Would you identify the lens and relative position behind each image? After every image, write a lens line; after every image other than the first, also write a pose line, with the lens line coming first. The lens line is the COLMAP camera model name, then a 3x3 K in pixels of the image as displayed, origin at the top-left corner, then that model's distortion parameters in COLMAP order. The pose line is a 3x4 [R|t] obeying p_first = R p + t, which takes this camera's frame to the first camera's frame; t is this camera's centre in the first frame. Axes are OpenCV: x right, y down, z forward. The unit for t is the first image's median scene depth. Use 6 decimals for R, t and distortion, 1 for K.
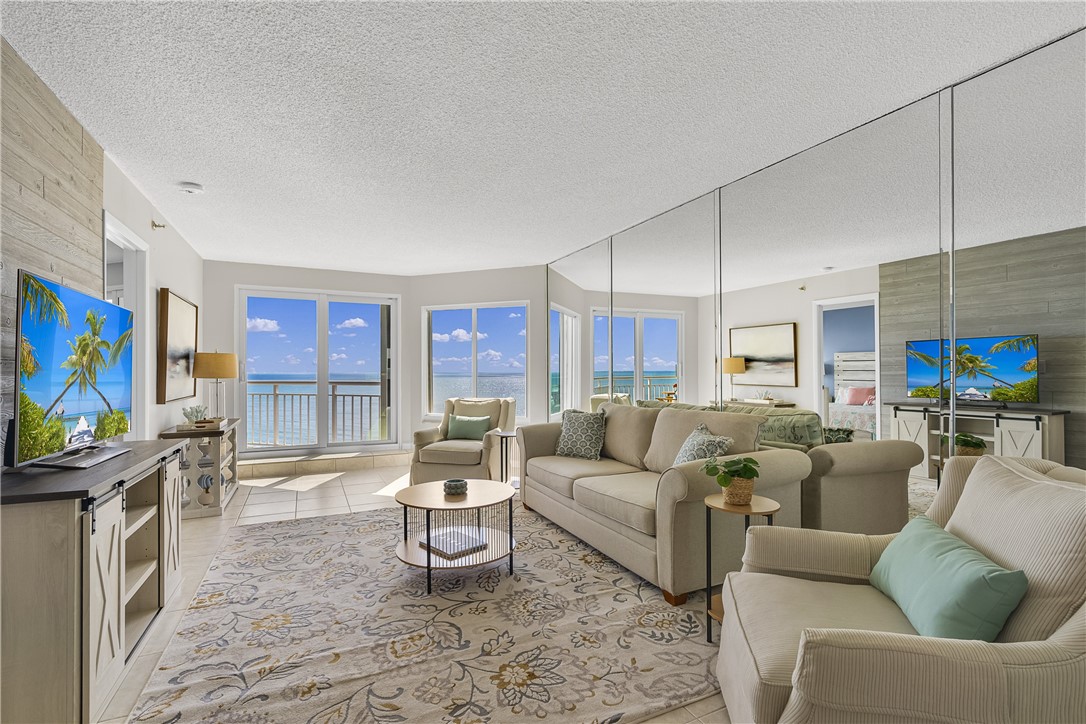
lens RADIAL K [[495.4, 0, 538.9], [0, 495.4, 369.9], [0, 0, 1]] dist [-0.010881, 0.003845]
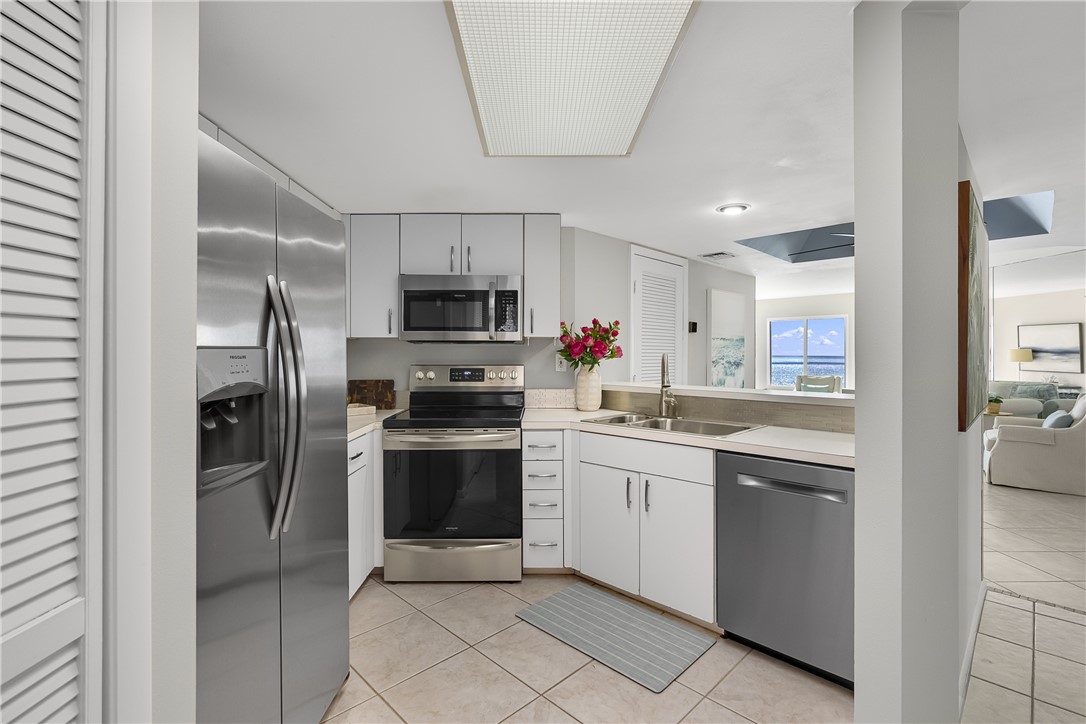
lens RADIAL K [[495.4, 0, 532.5], [0, 495.4, 351.4], [0, 0, 1]] dist [-0.009434, 0.002891]
pose [[0.904244, 0.004774, -0.426989, -0.416842], [-0.005336, 0.999986, -0.000120, -0.027493], [0.426982, 0.002387, 0.904257, -1.443629]]
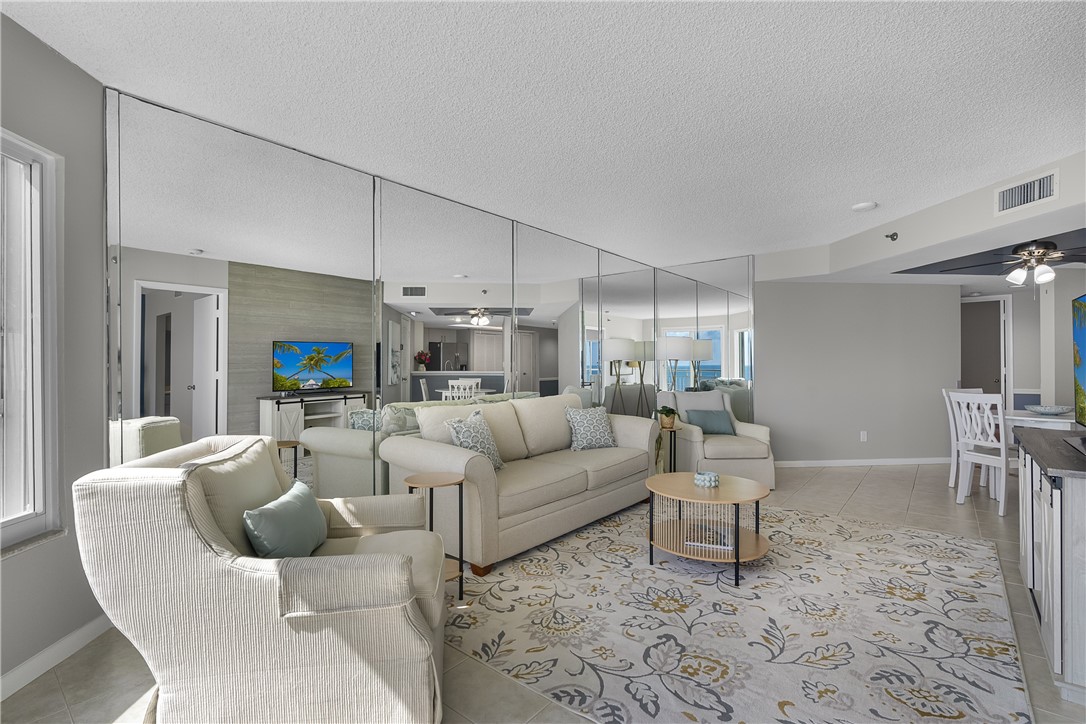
lens RADIAL K [[495.4, 0, 535.5], [0, 495.4, 359.8], [0, 0, 1]] dist [-0.009434, 0.002891]
pose [[-0.422232, 0.013021, 0.906394, -0.769382], [0.006148, 0.999915, -0.011500, -0.000148], [-0.906467, 0.000717, -0.422276, 1.424682]]
